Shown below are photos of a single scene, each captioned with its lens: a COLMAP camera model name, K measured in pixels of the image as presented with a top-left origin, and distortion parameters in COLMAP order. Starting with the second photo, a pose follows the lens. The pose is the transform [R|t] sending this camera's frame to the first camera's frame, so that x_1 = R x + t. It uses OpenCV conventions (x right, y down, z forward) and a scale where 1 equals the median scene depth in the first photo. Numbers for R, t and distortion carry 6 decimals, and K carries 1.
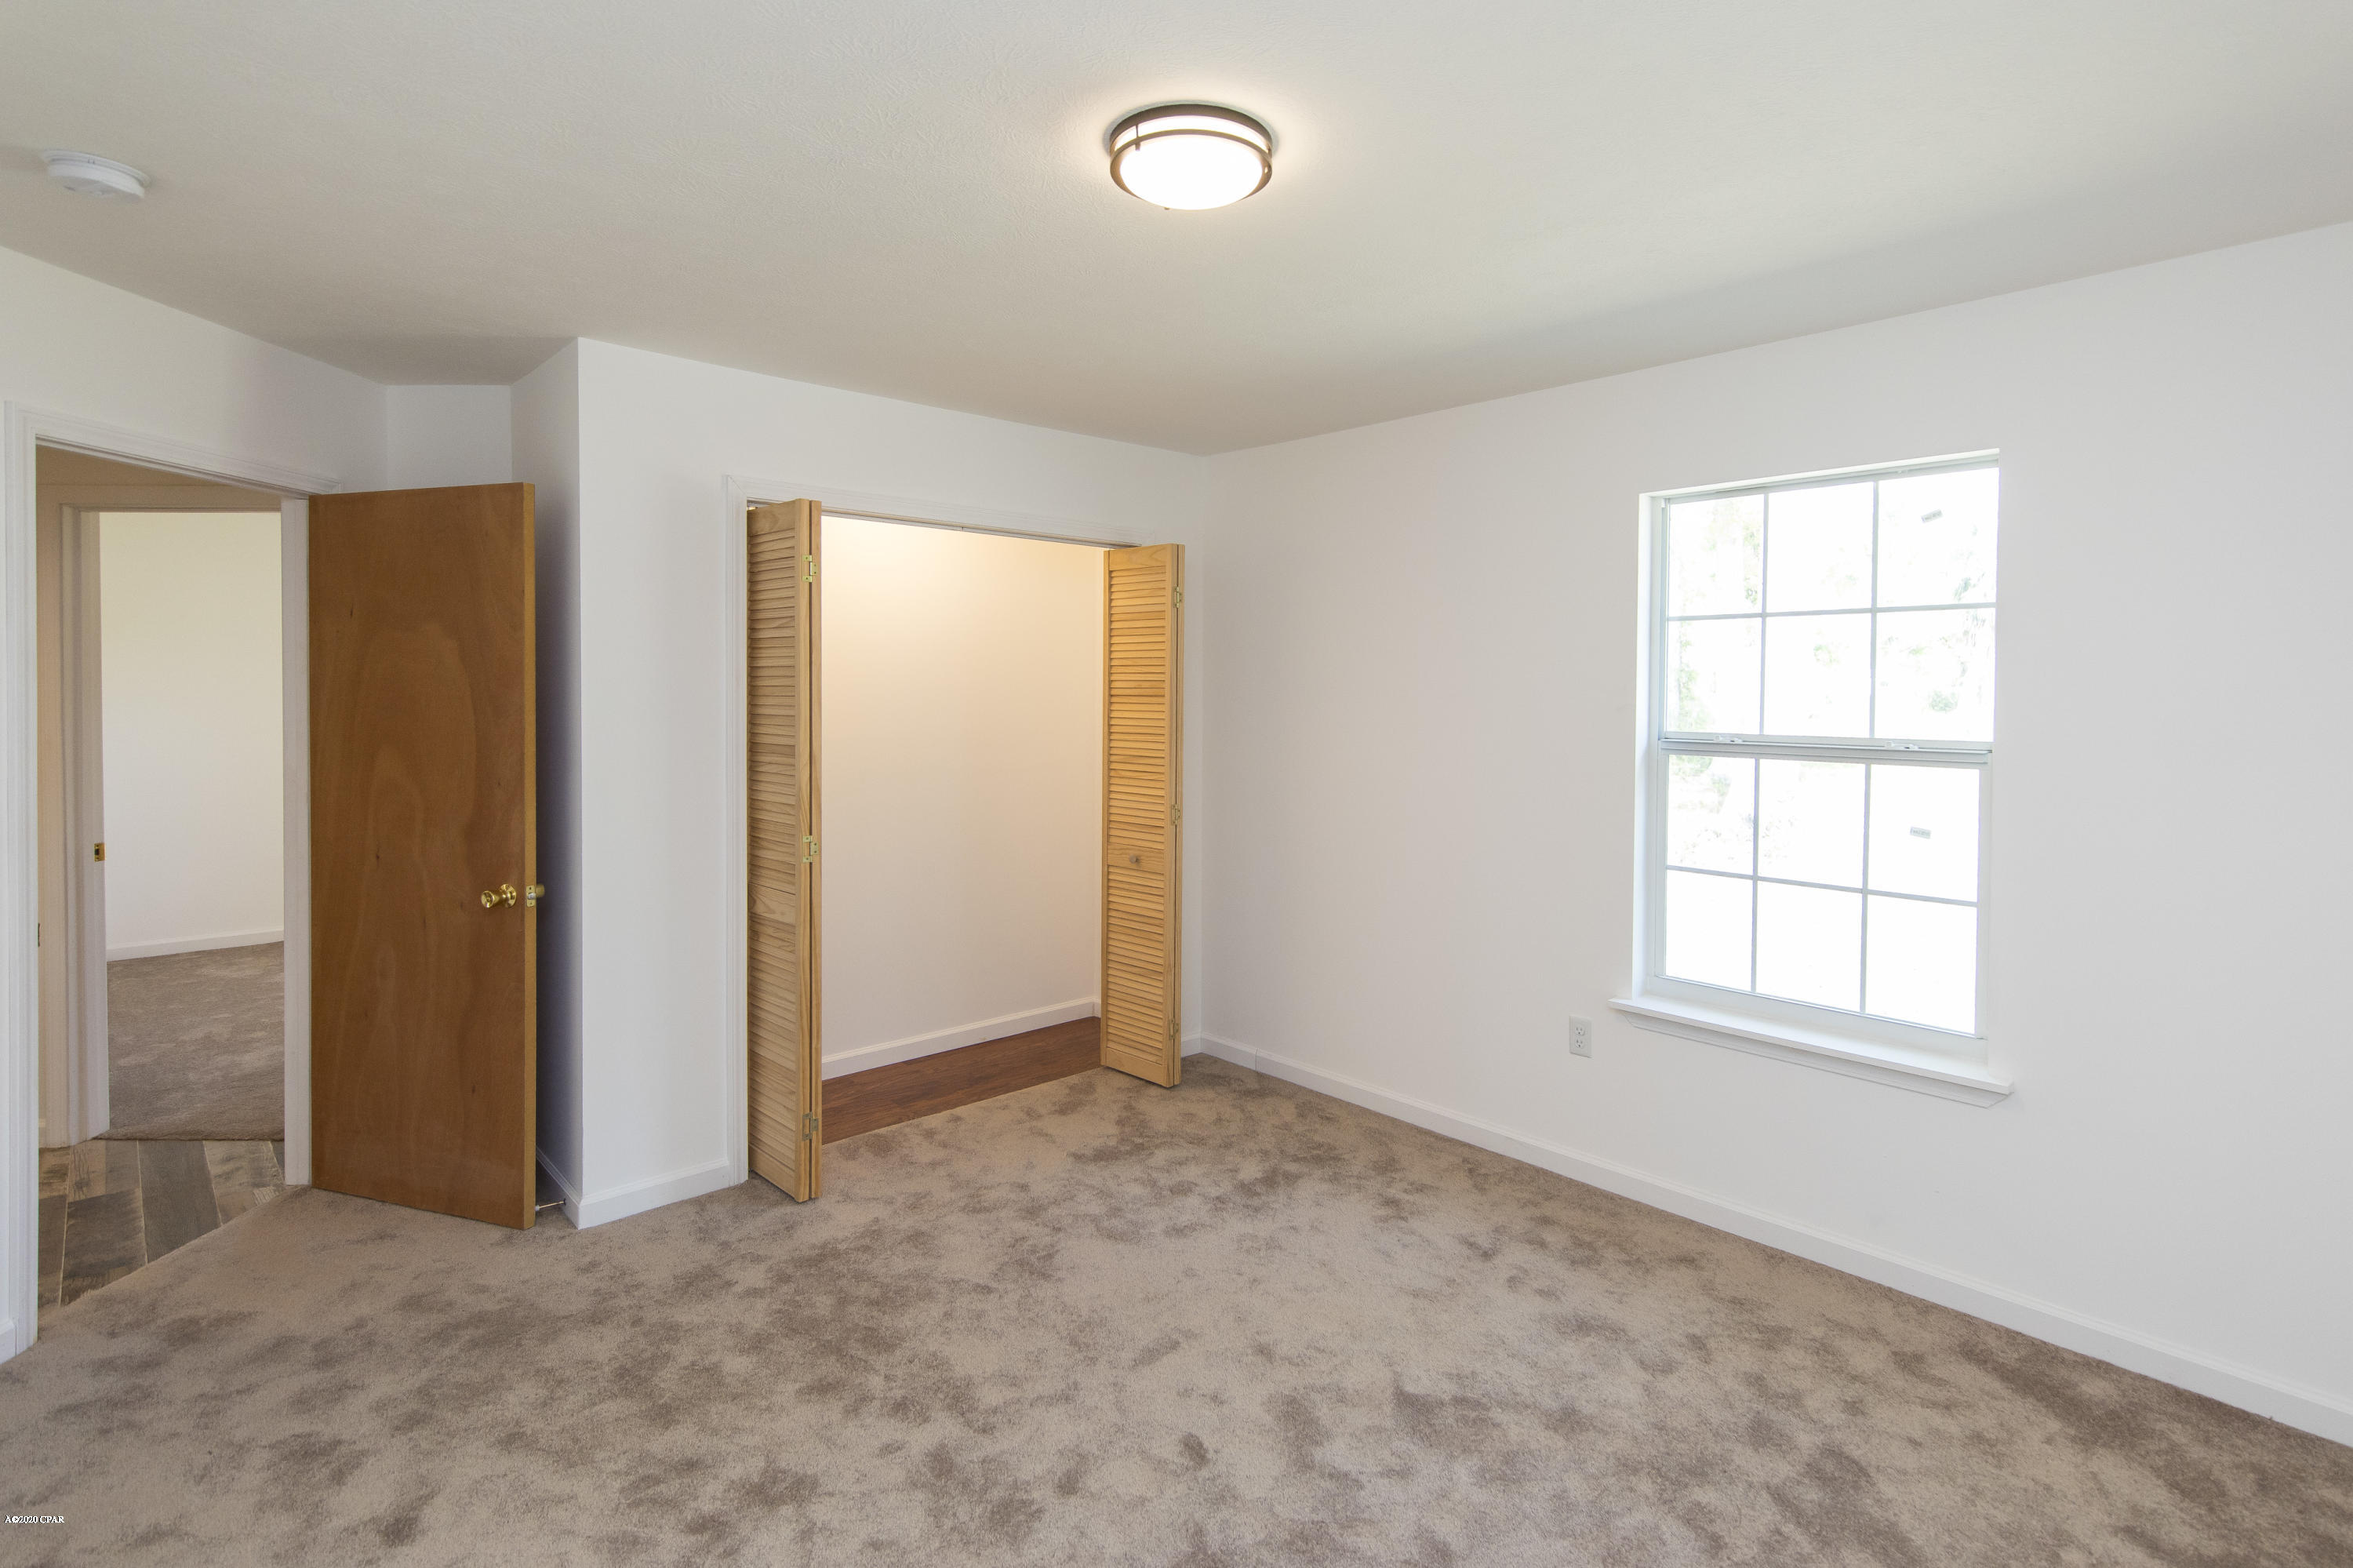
lens RADIAL K [[1139.8, 0, 1172.6], [0, 1139.8, 706.5], [0, 0, 1]] dist [0.002624, 0.000695]
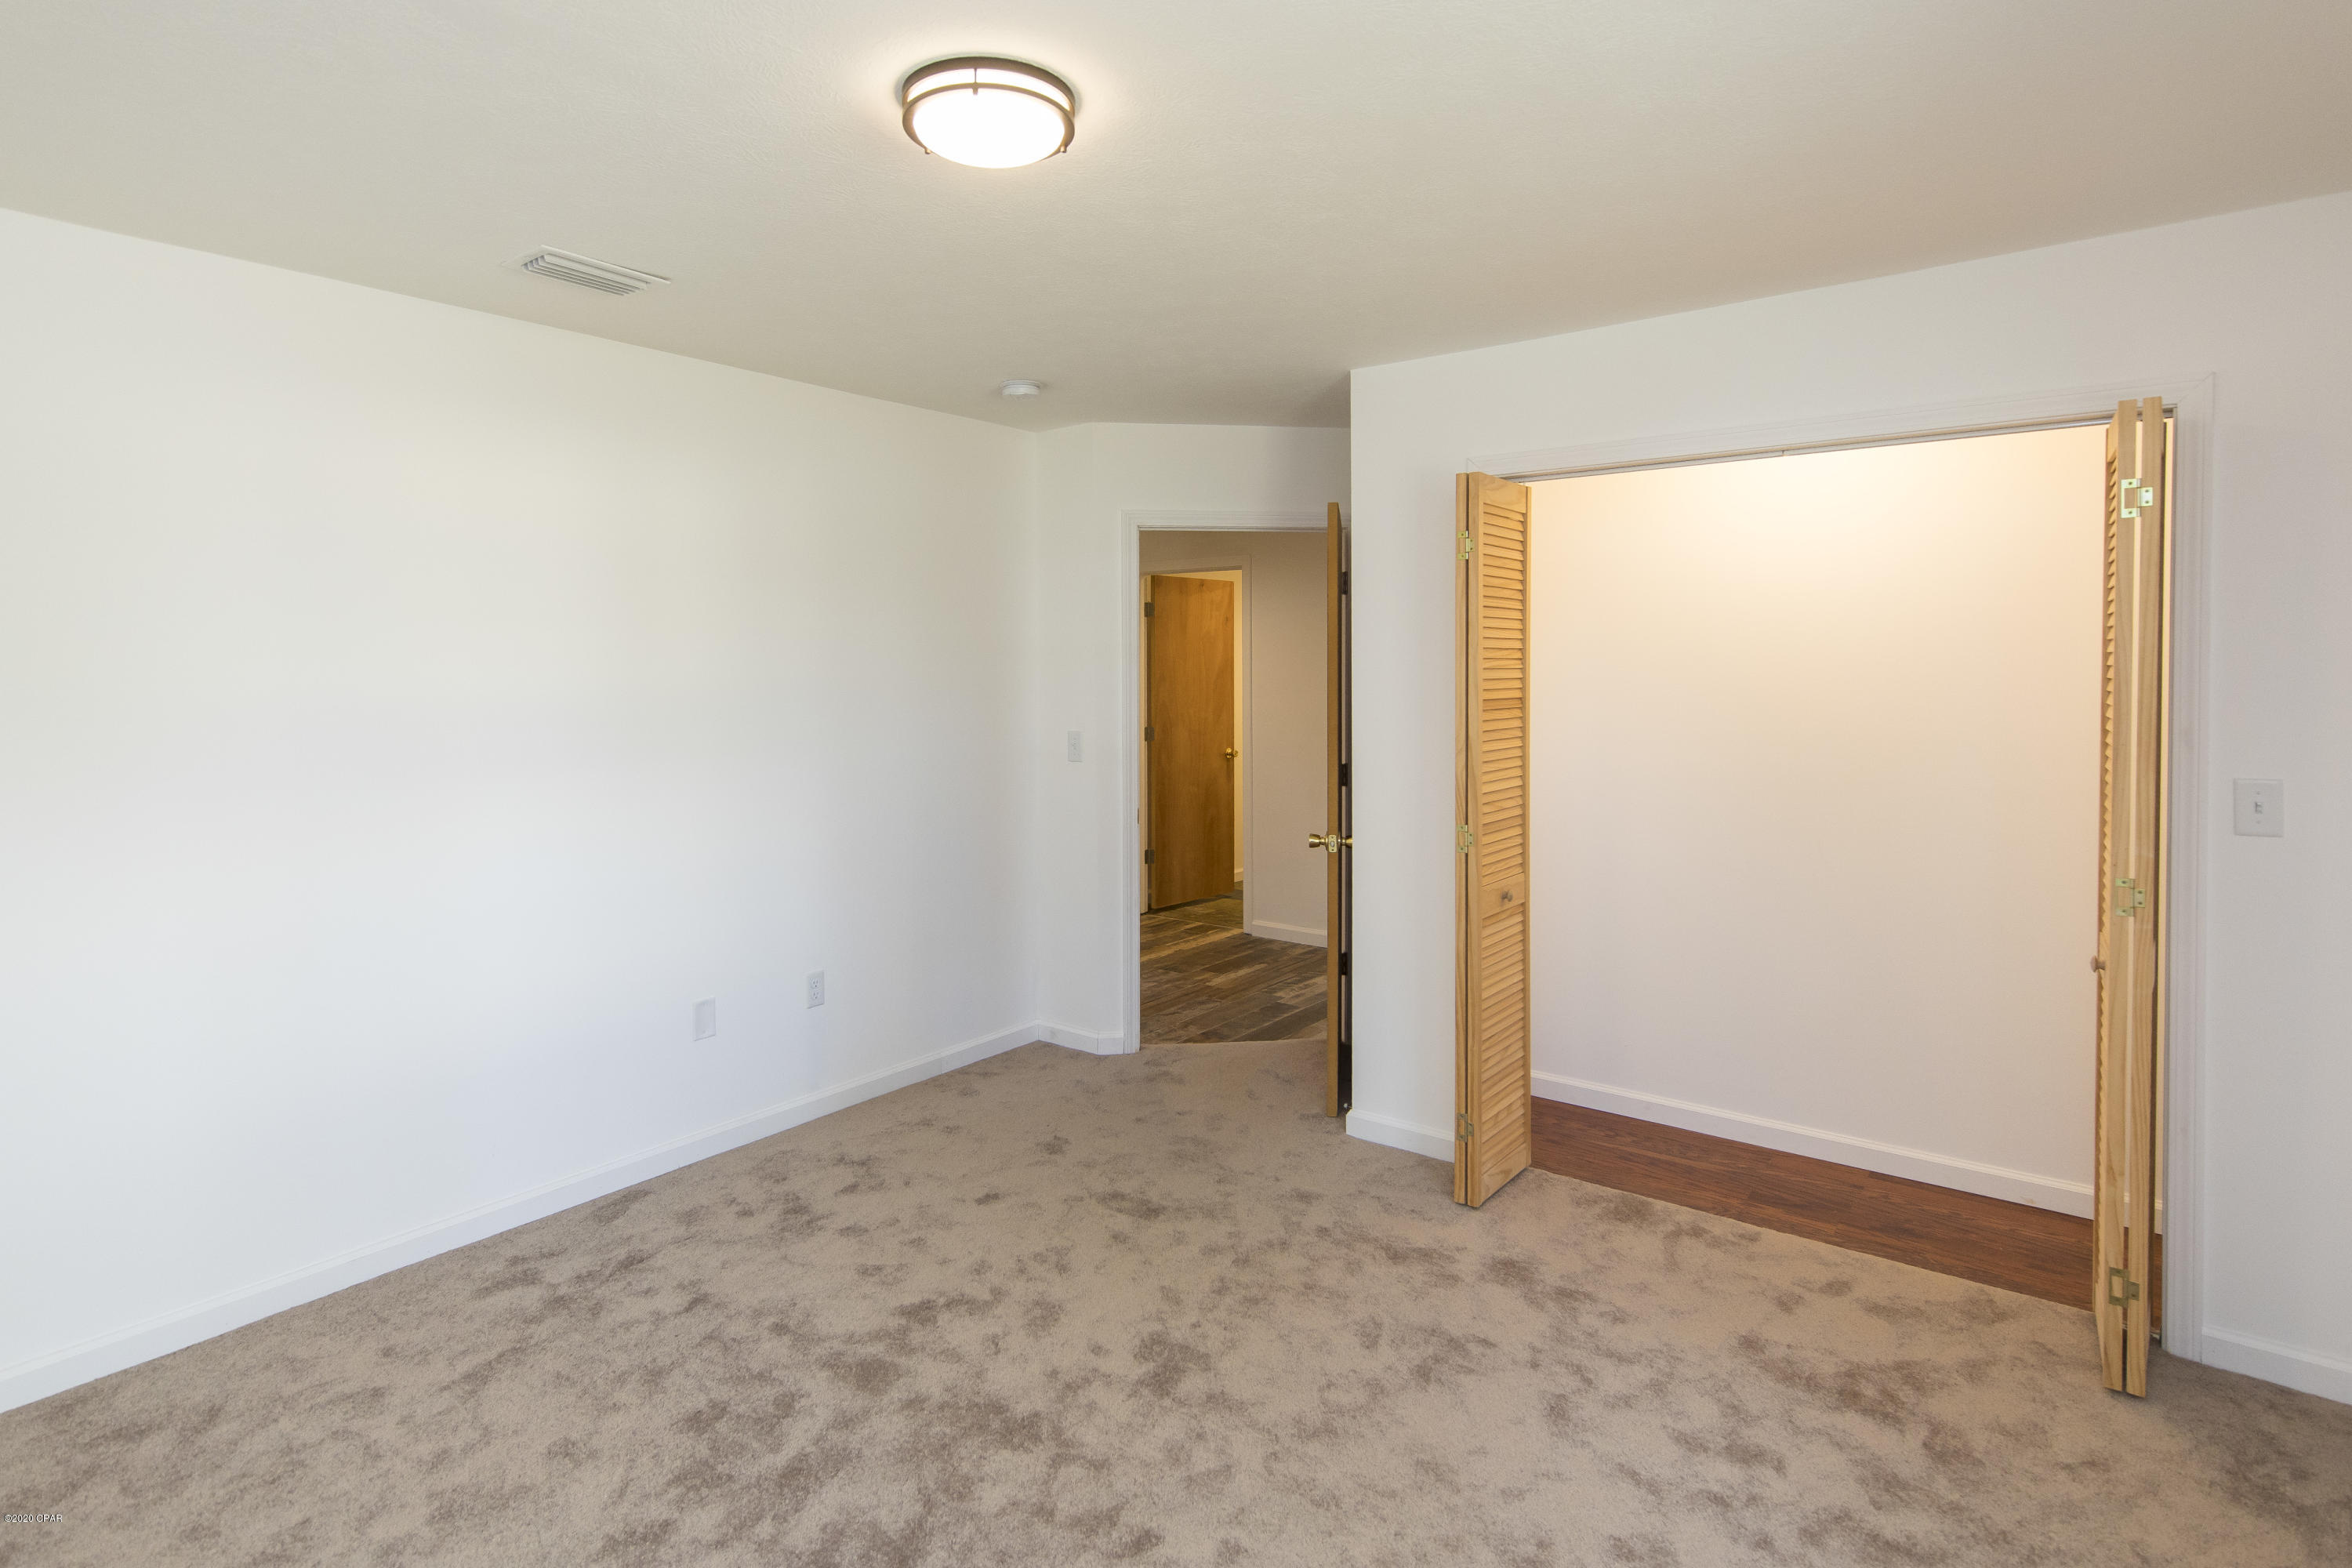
lens RADIAL K [[1179.8, 0, 1173.6], [0, 1179.8, 679.1], [0, 0, 1]] dist [0.003932, -0.000724]
pose [[0.190924, 0.000898, -0.981604, 0.599533], [-0.012050, 0.999926, -0.001429, -0.003003], [0.981531, 0.012101, 0.190921, 0.562698]]
